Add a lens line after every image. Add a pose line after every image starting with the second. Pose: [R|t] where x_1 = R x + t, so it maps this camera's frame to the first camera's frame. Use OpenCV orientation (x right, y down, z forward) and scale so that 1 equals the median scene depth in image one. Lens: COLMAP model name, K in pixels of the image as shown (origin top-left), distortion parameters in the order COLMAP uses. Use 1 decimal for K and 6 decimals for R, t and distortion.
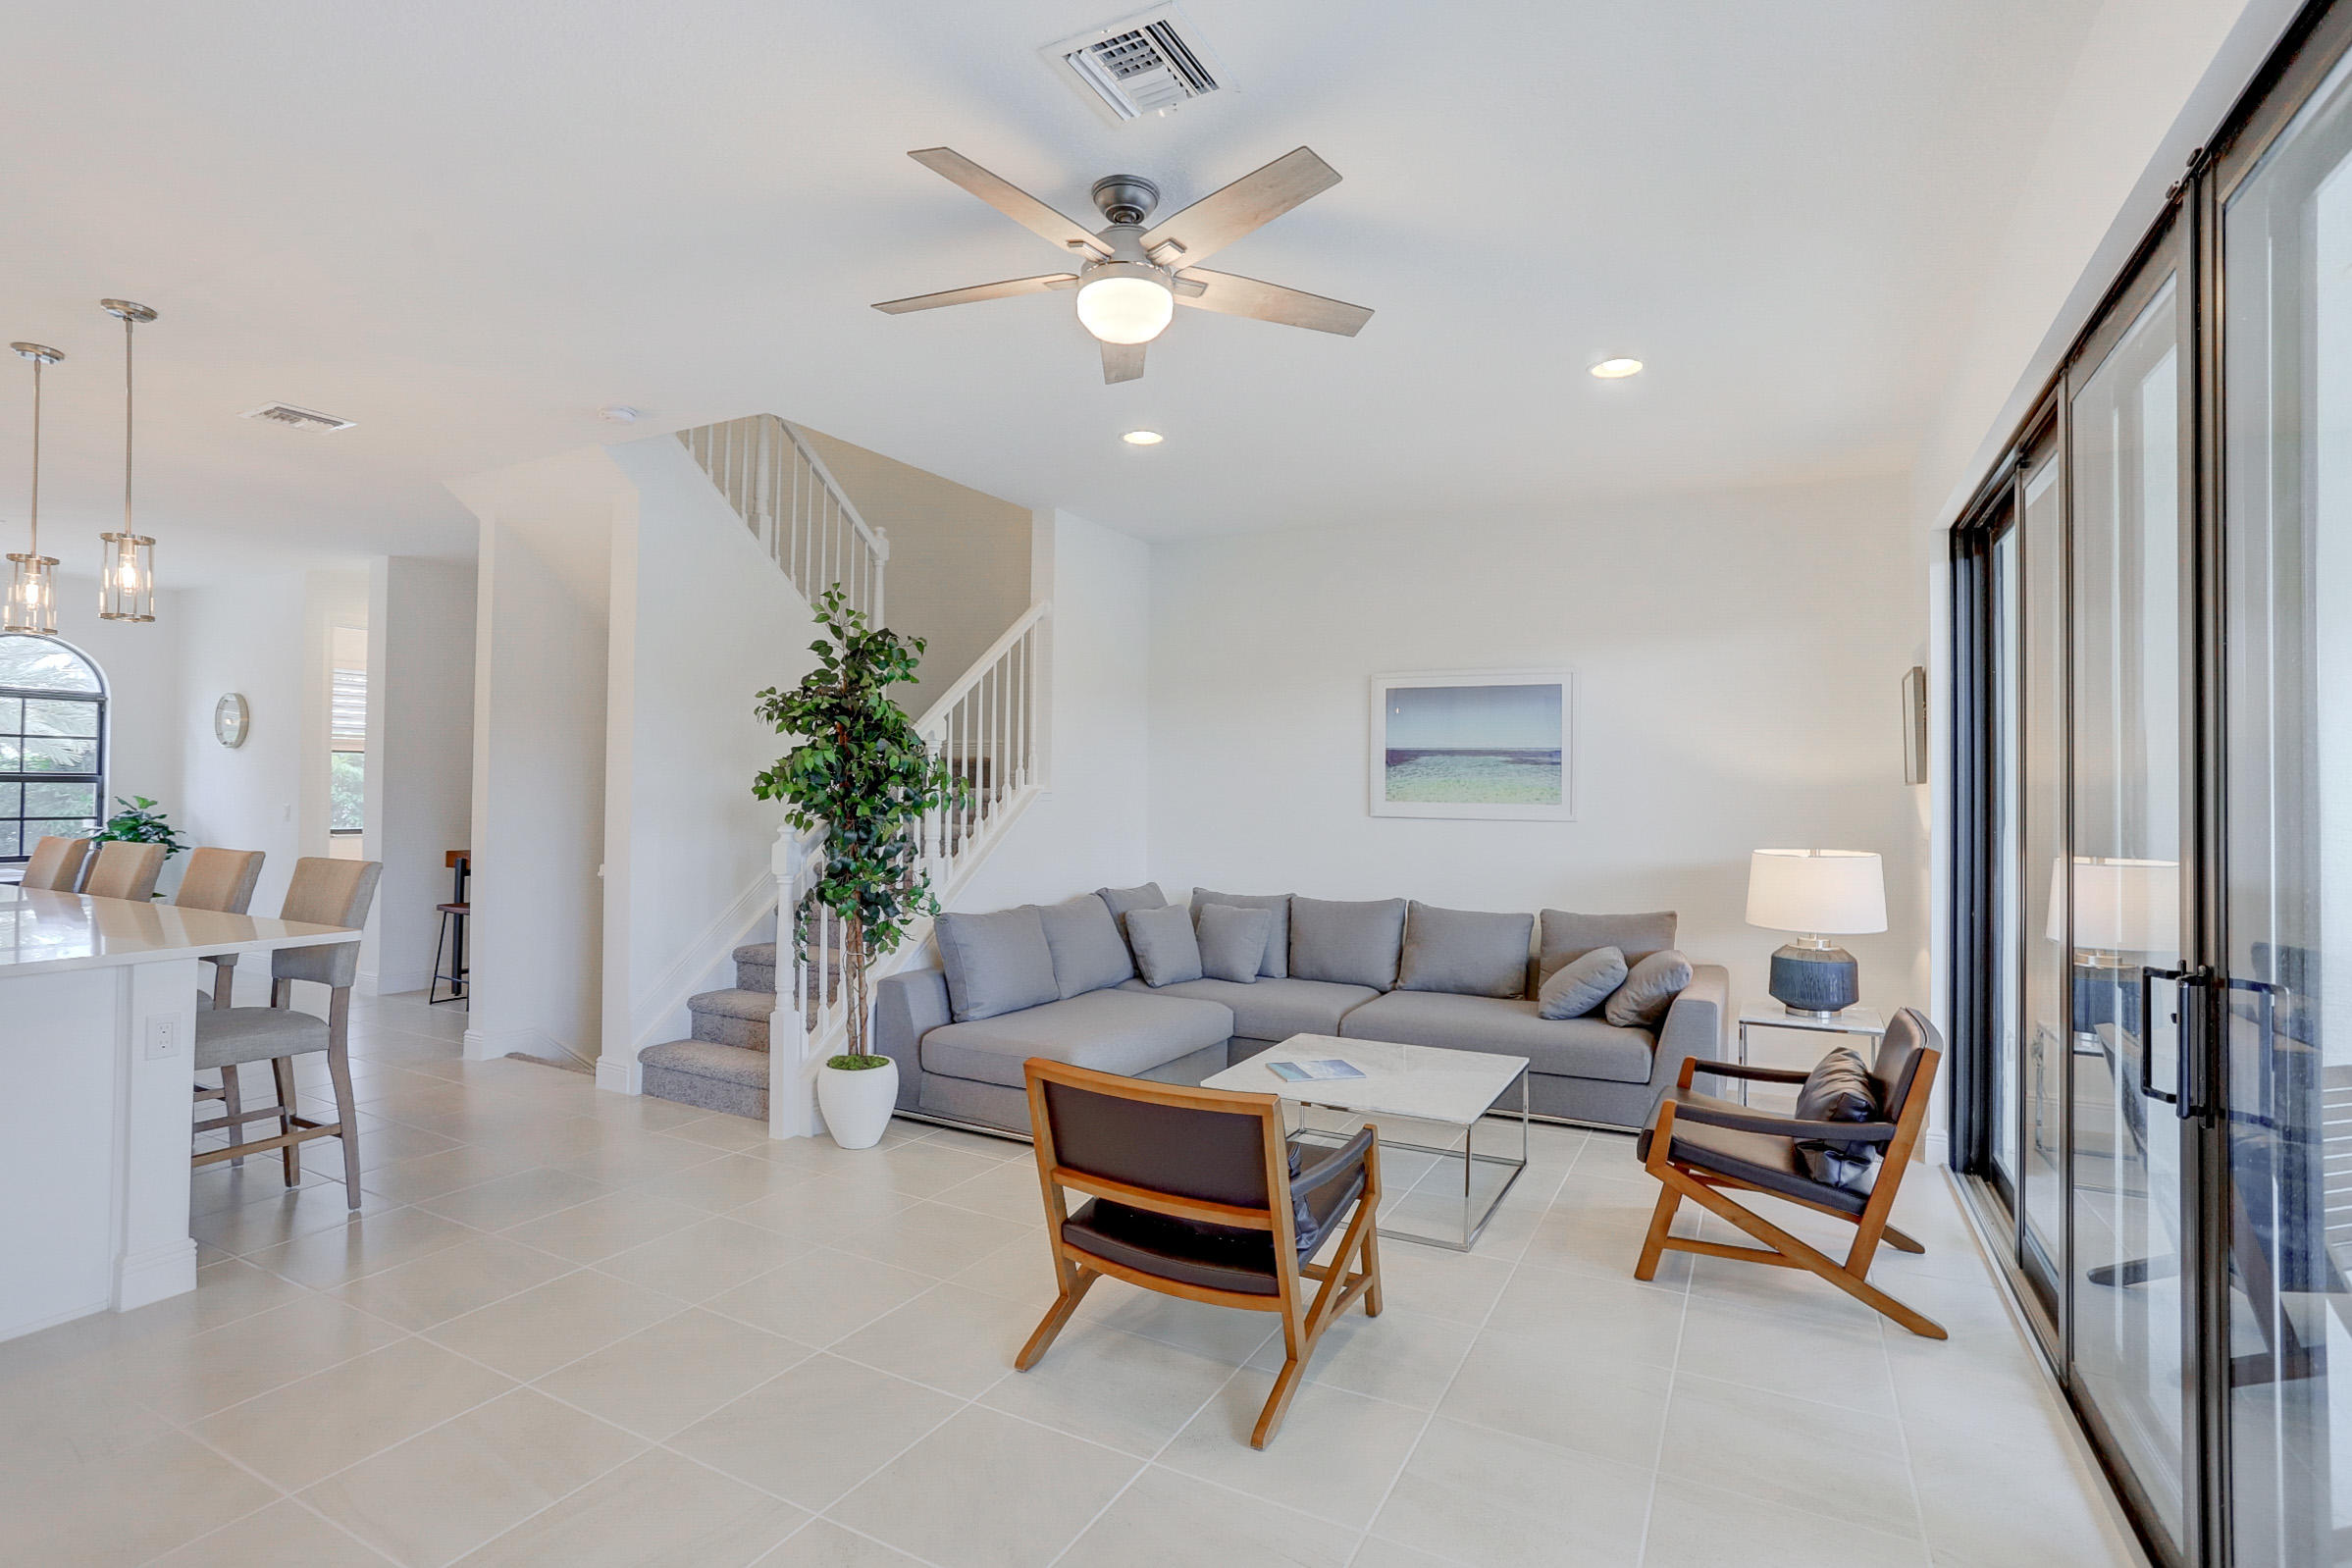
lens RADIAL K [[1127.8, 0, 1178.3], [0, 1127.8, 775.4], [0, 0, 1]] dist [-0.057471, 0.027389]
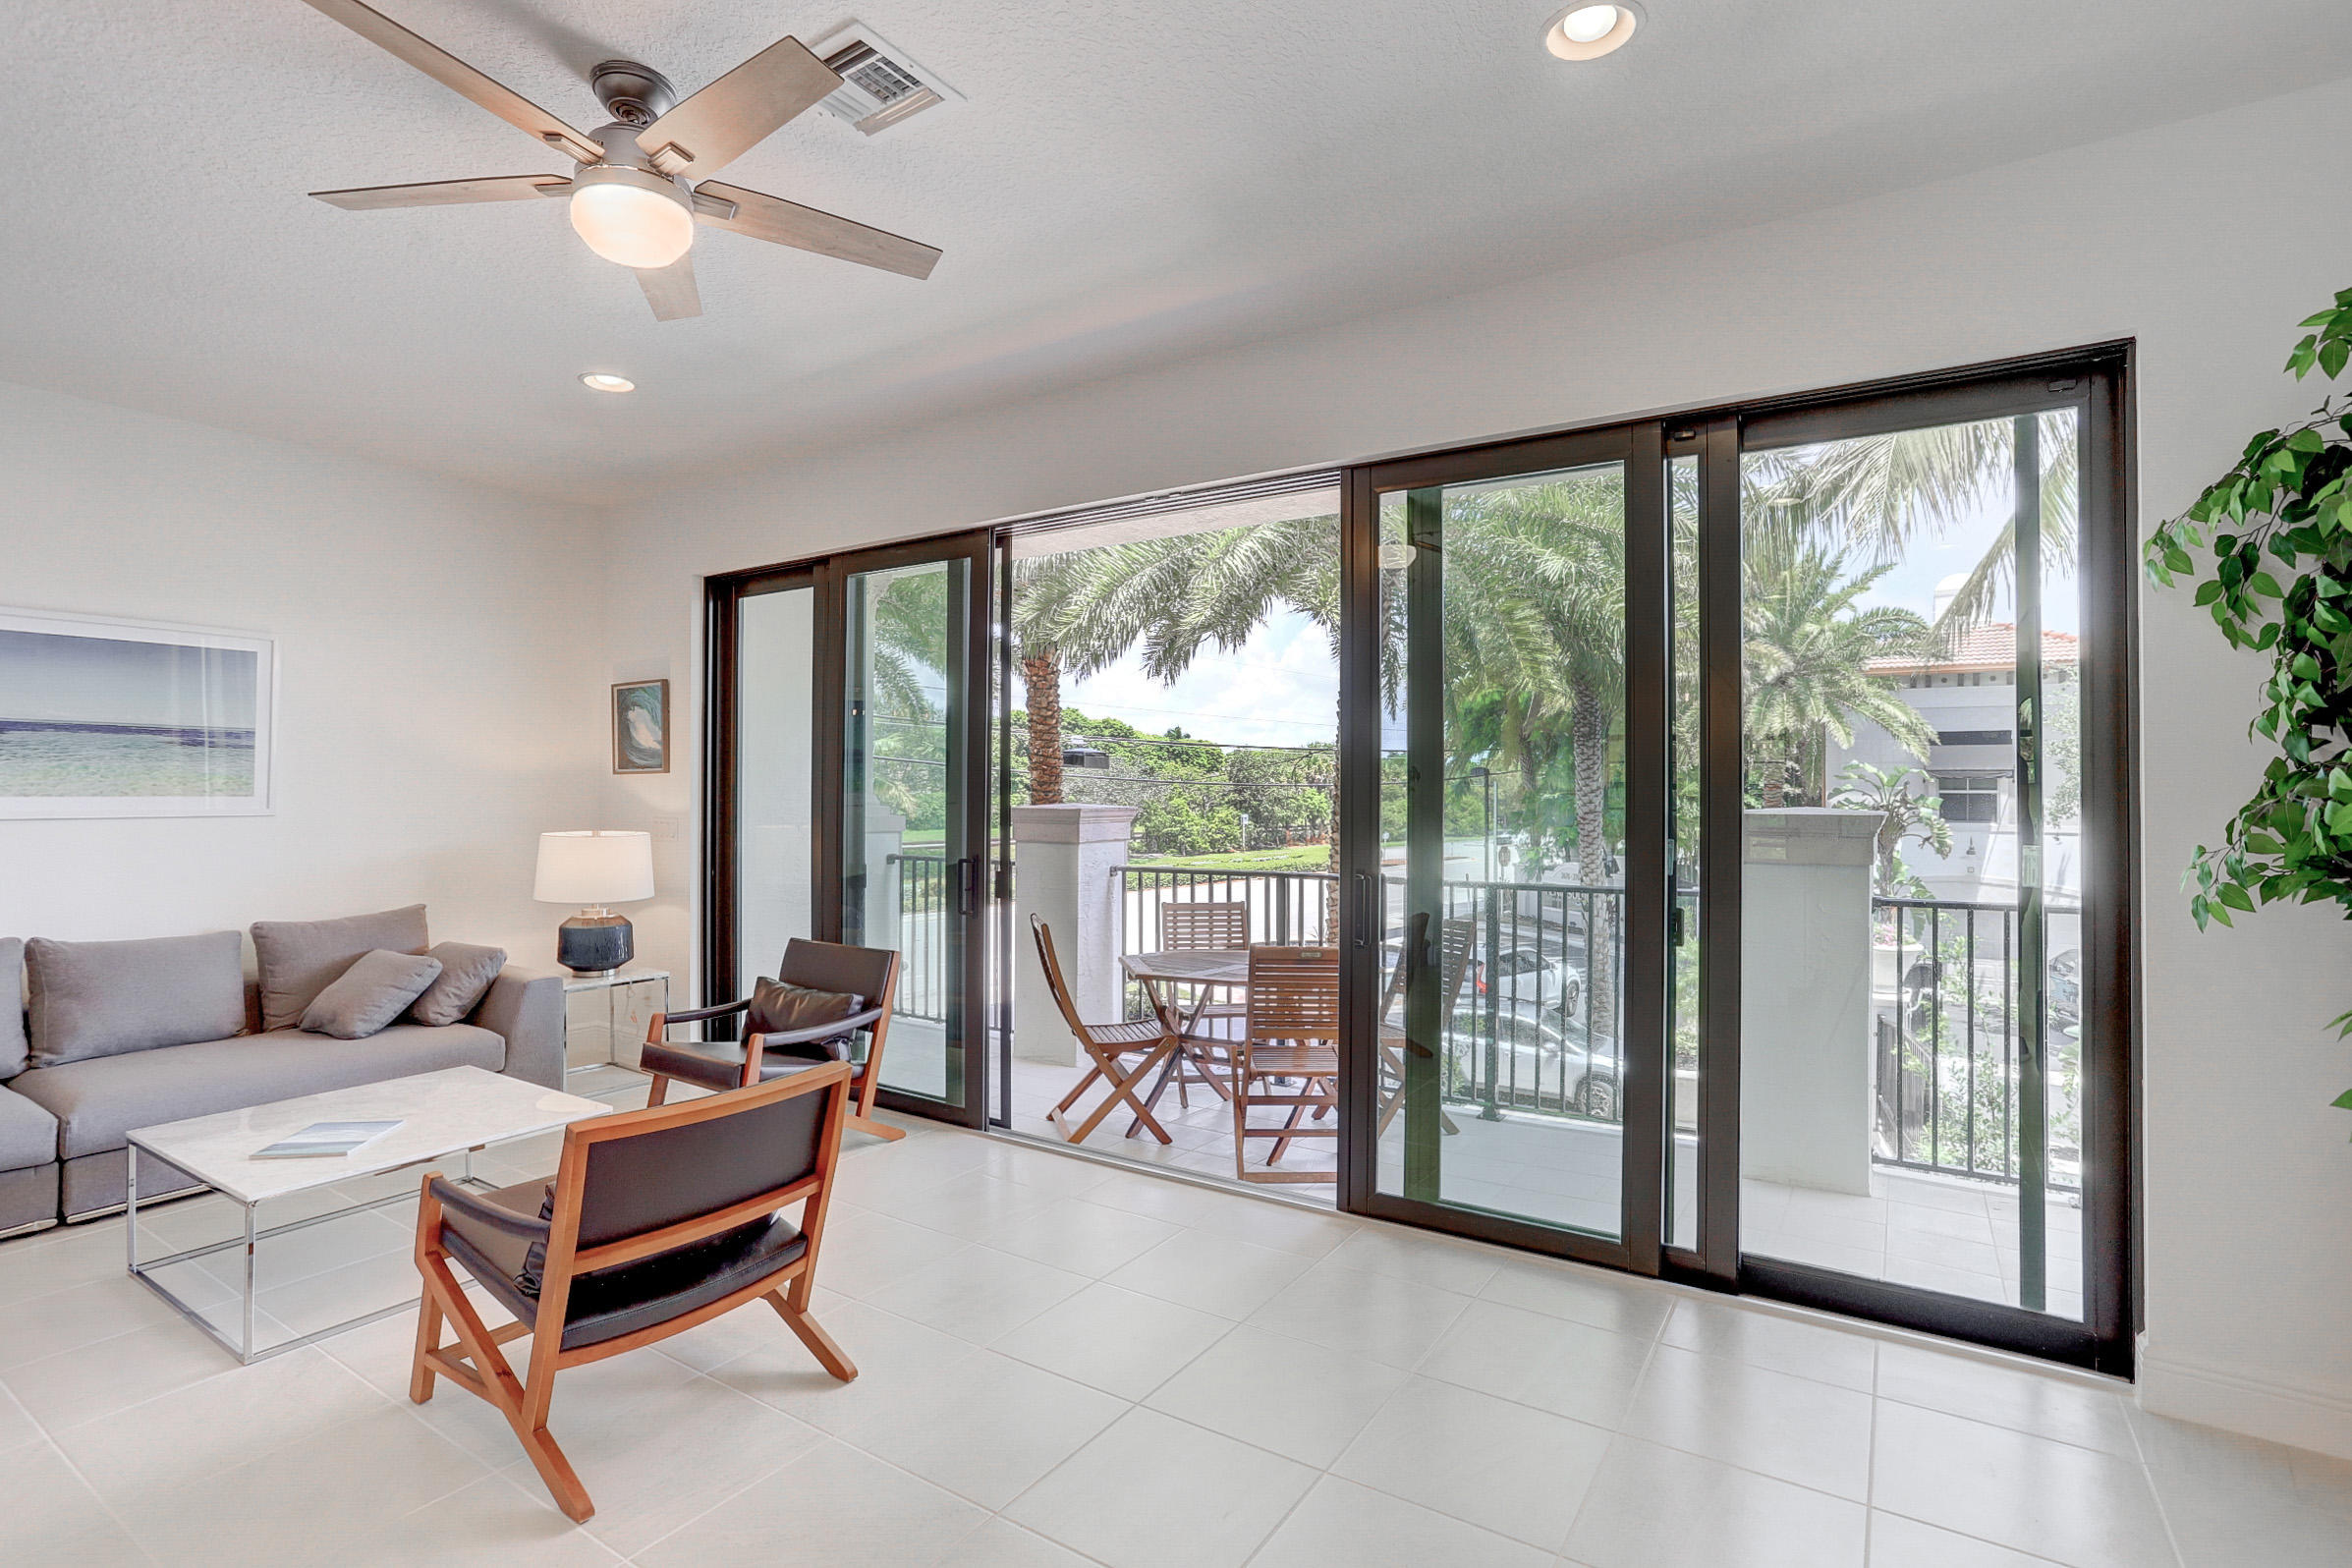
lens RADIAL K [[1127.7, 0, 1161.7], [0, 1127.7, 776.1], [0, 0, 1]] dist [-0.039929, 0.025840]
pose [[0.104826, -0.001212, 0.994490, -0.476841], [-0.012050, 0.999924, 0.002489, 0.000608], [-0.994418, -0.012244, 0.104803, 0.279509]]
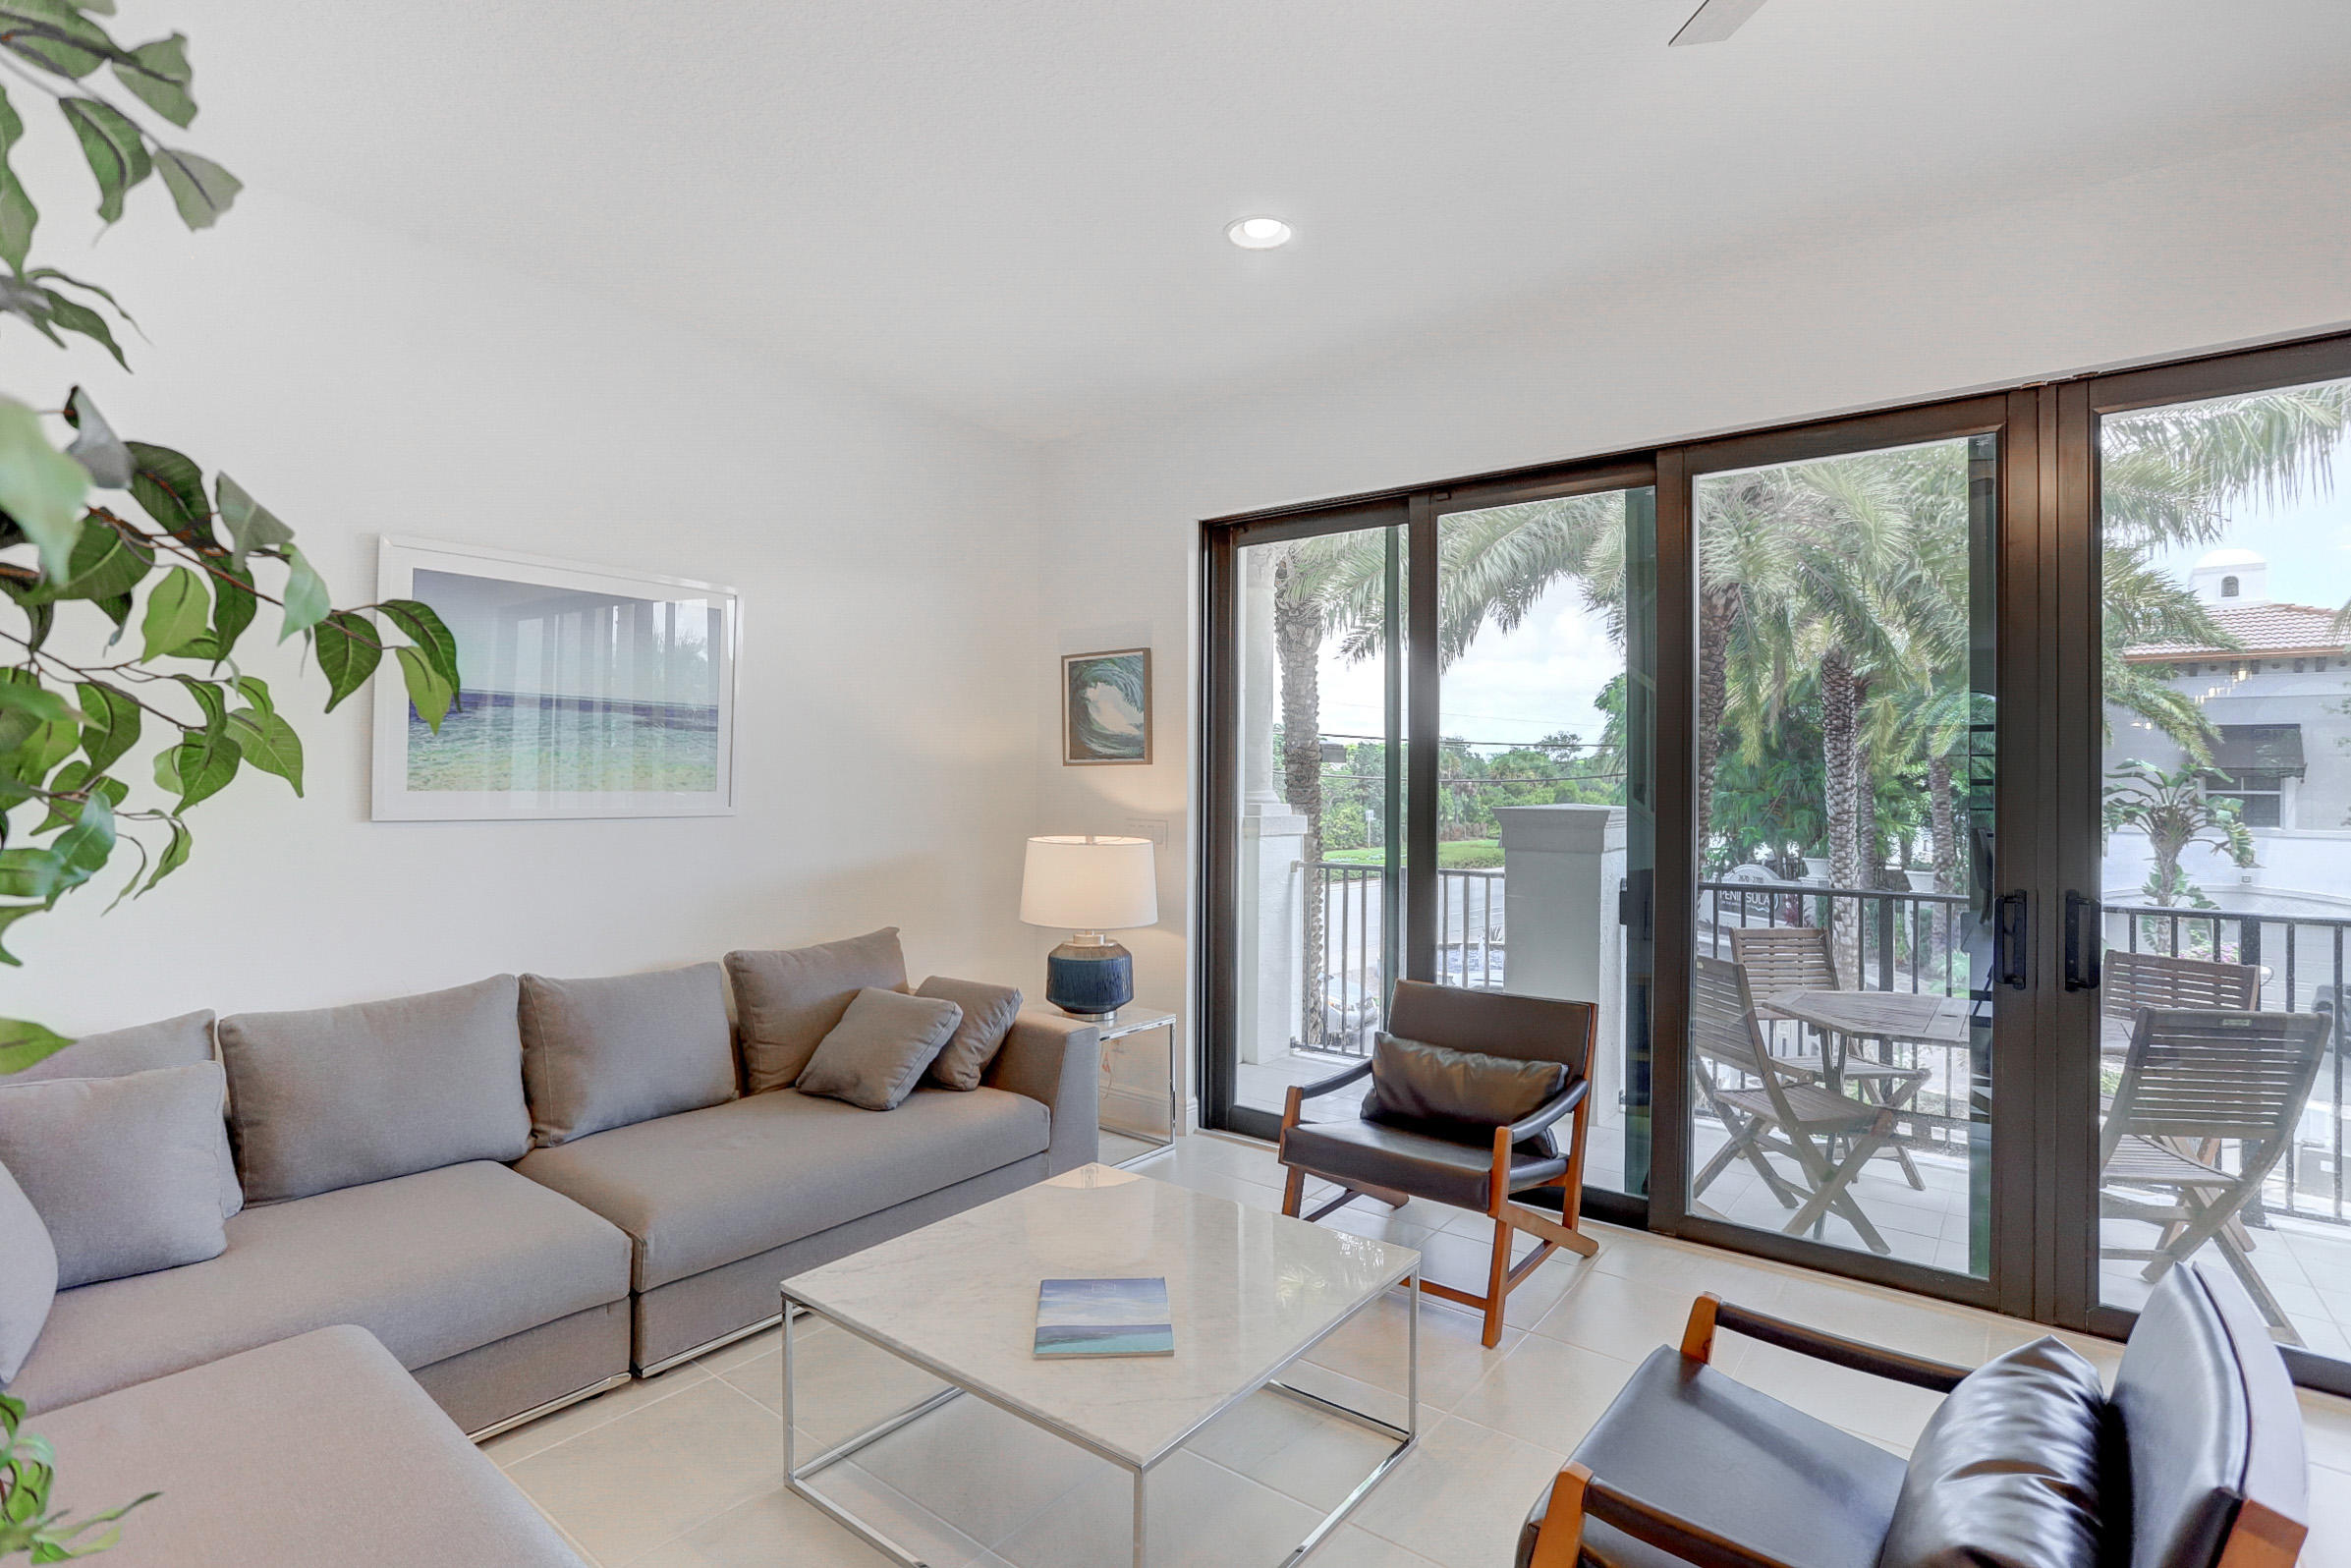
lens RADIAL K [[1127.4, 0, 1177.8], [0, 1127.4, 775.4], [0, 0, 1]] dist [-0.057471, 0.027389]
pose [[0.175277, -0.004859, 0.984507, -0.302421], [-0.017154, 0.999821, 0.007988, 0.007834], [-0.984370, -0.018289, 0.175162, 0.715436]]
